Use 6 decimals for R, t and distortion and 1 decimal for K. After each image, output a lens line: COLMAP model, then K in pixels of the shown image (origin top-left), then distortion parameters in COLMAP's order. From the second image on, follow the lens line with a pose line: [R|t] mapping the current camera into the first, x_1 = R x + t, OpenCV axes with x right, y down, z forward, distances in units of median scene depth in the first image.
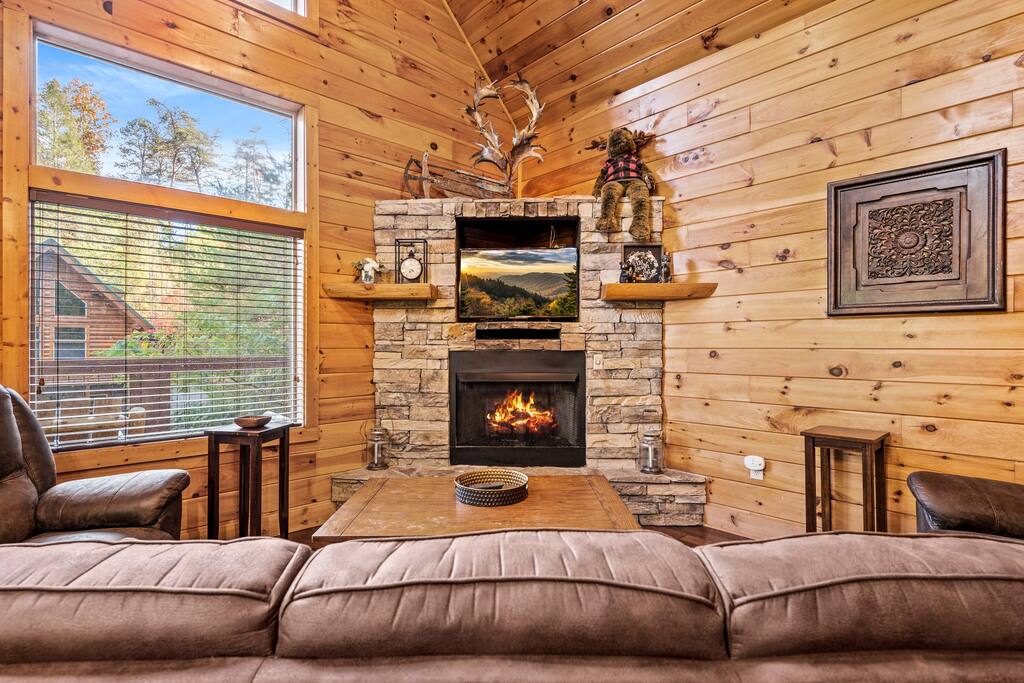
lens RADIAL K [[502.8, 0, 512.0], [0, 502.8, 341.5], [0, 0, 1]] dist [-0.001393, -0.000376]
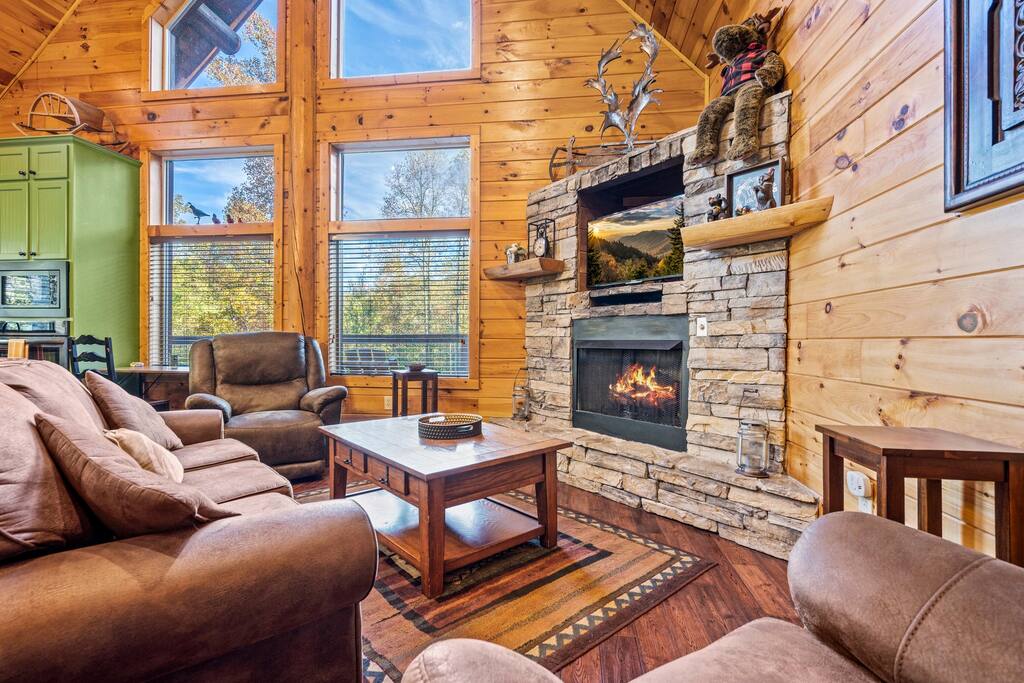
lens RADIAL K [[464.8, 0, 512.0], [0, 464.8, 341.5], [0, 0, 1]] dist [-0.001815, -0.000119]
pose [[0.627757, 0.005503, -0.778390, 0.563905], [-0.001262, 0.999981, 0.006051, 0.060153], [0.778409, -0.002817, 0.627751, 0.289477]]
